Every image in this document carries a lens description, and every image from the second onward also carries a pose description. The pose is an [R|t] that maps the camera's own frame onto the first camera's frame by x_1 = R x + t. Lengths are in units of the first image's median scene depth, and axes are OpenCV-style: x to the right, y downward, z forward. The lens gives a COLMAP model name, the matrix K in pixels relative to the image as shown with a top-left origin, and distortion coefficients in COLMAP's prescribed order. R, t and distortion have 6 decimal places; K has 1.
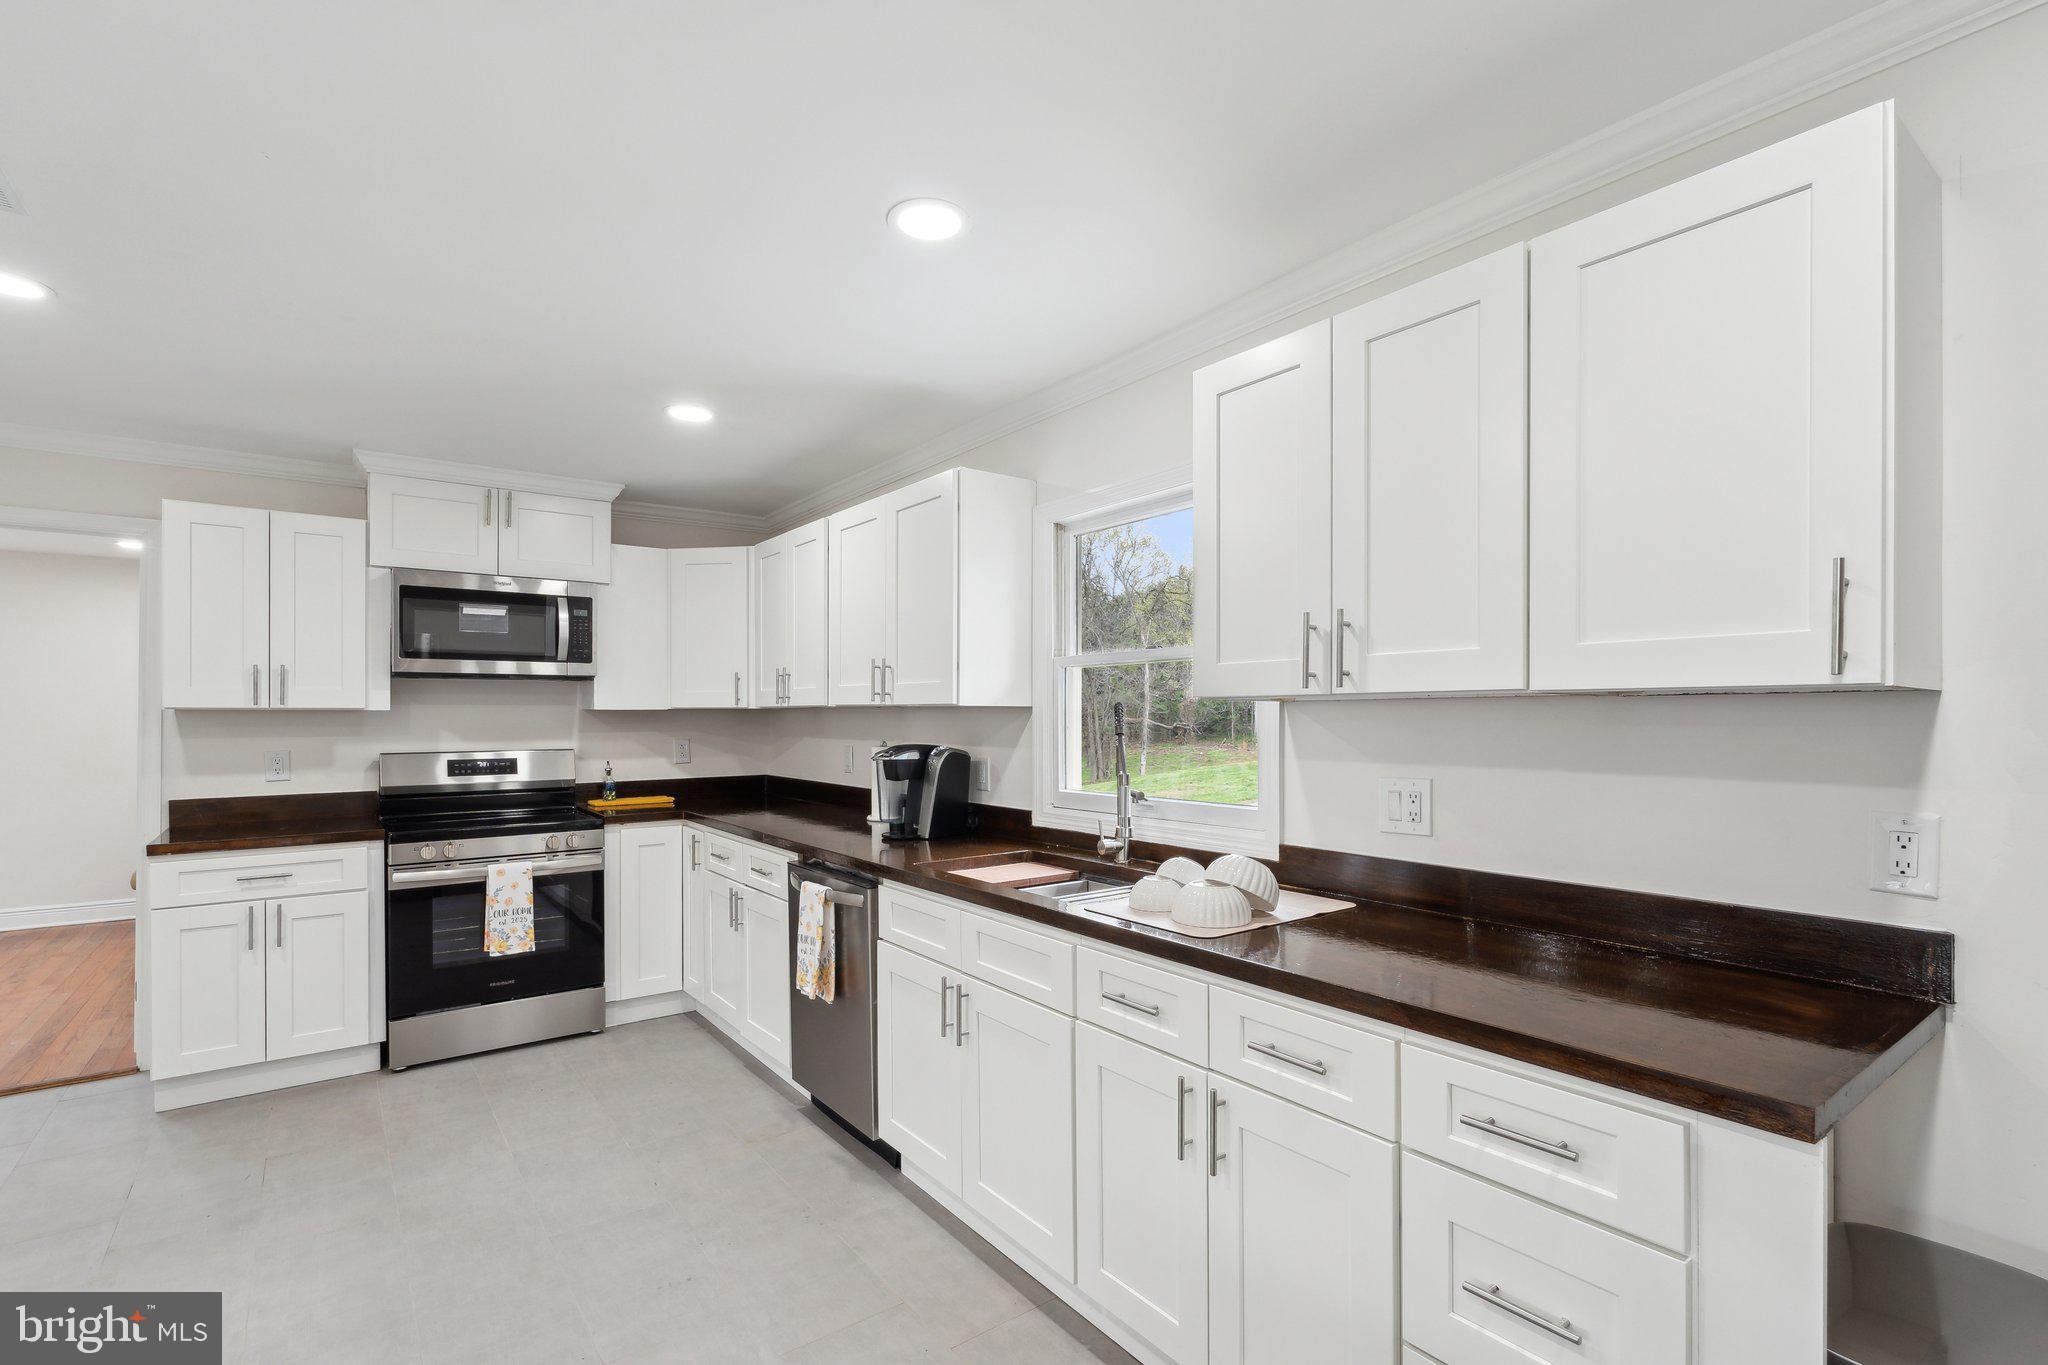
lens RADIAL K [[932.1, 0, 1015.1], [0, 932.1, 704.1], [0, 0, 1]] dist [-0.000722, 0.000837]
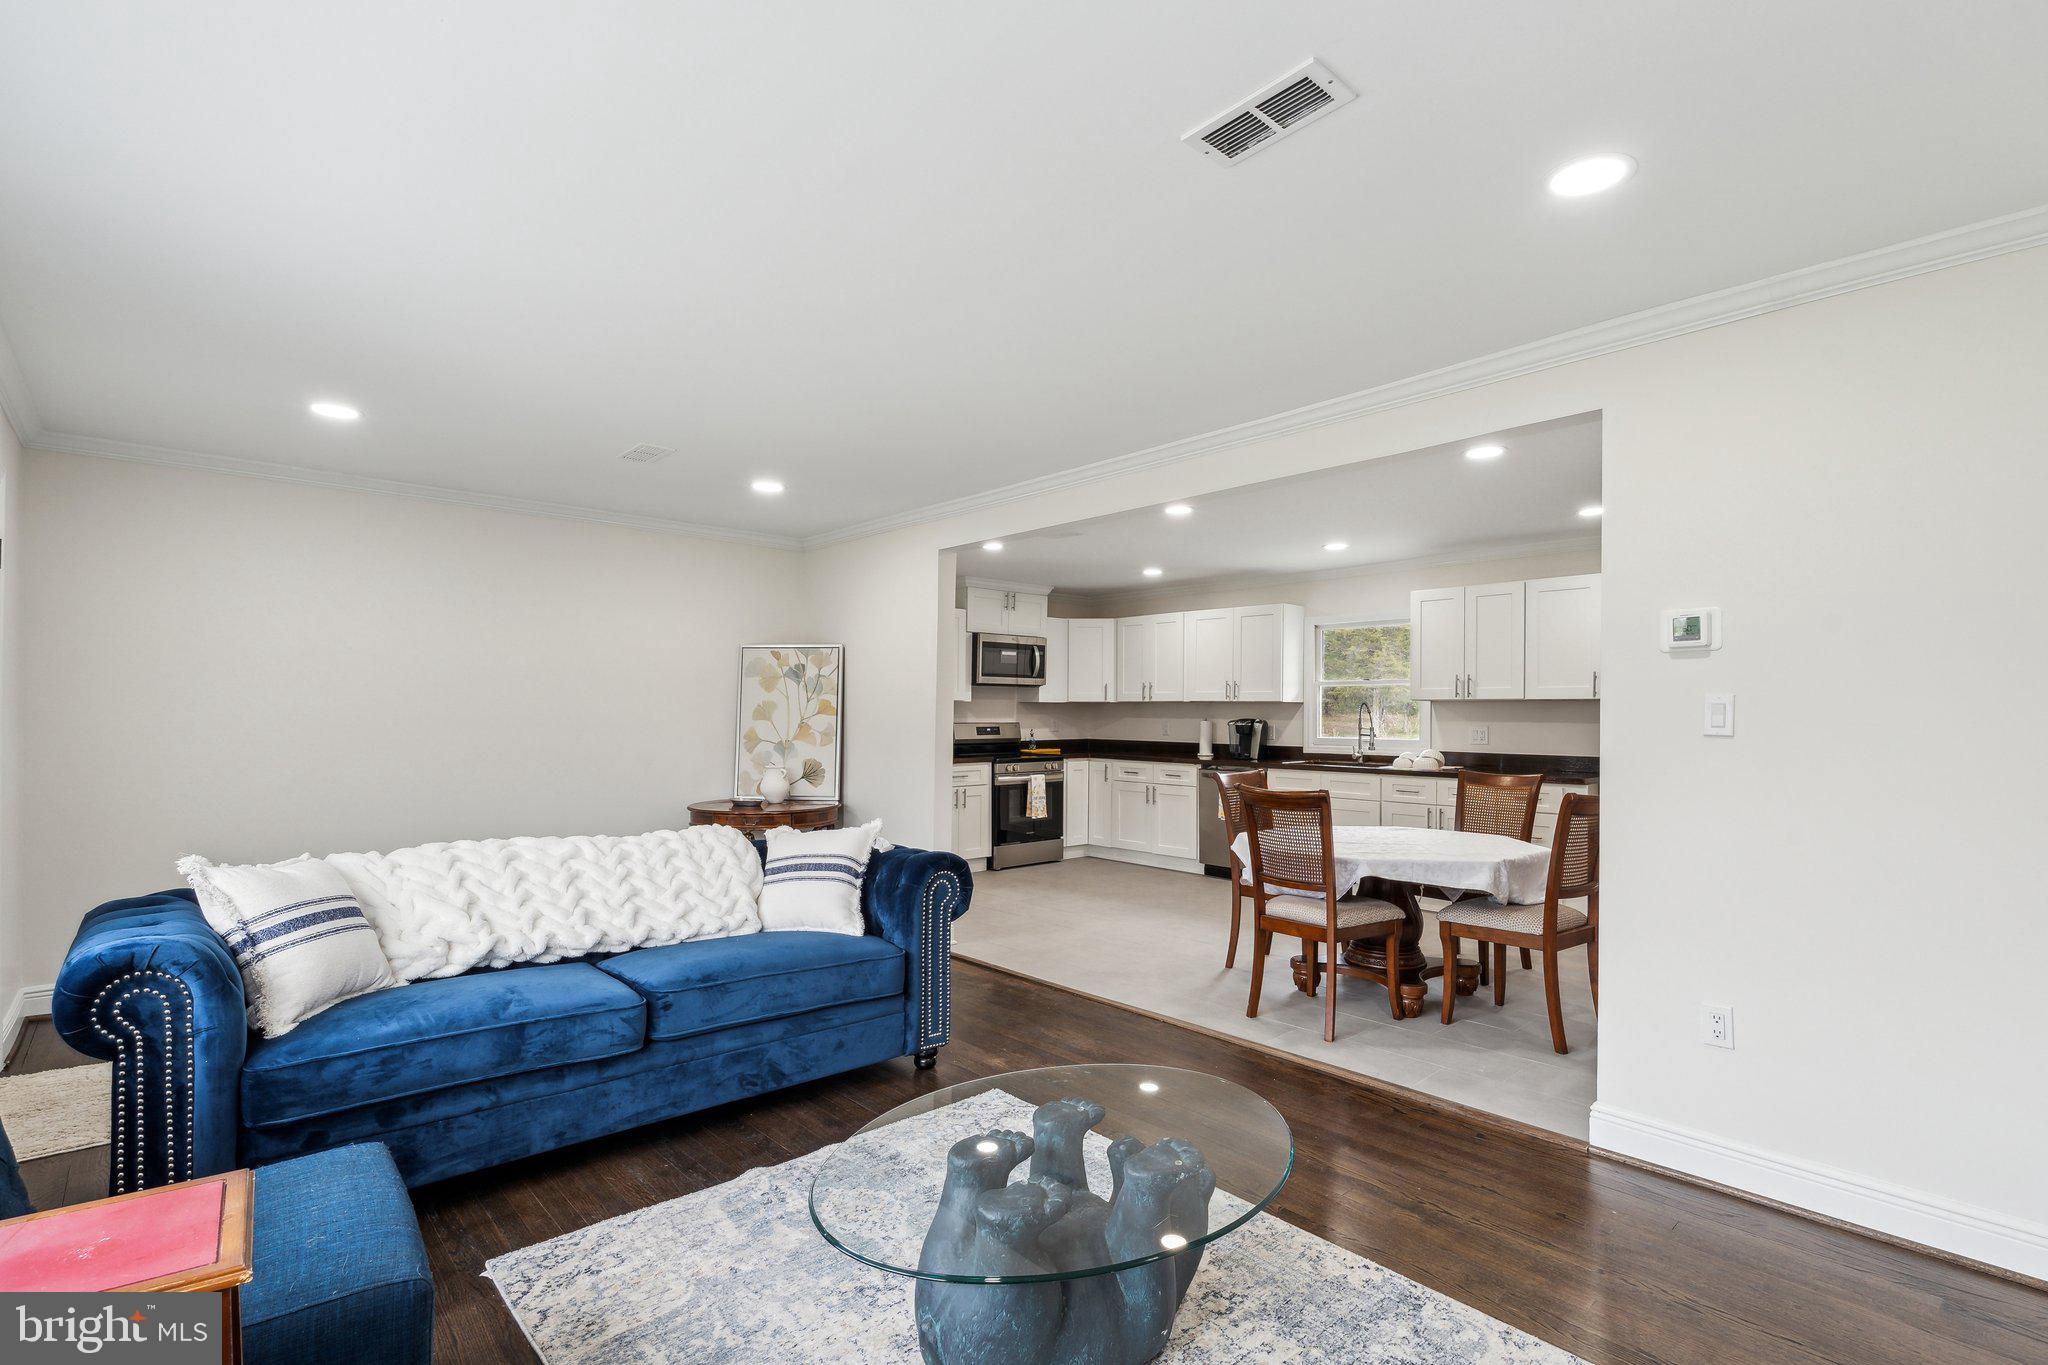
lens RADIAL K [[932.1, 0, 1030.8], [0, 932.1, 695.9], [0, 0, 1]] dist [-0.000722, 0.000837]
pose [[0.996510, 0.008910, 0.083001, -0.719250], [-0.008461, 0.999948, -0.005761, 0.005436], [-0.083048, 0.005039, 0.996533, -1.071310]]
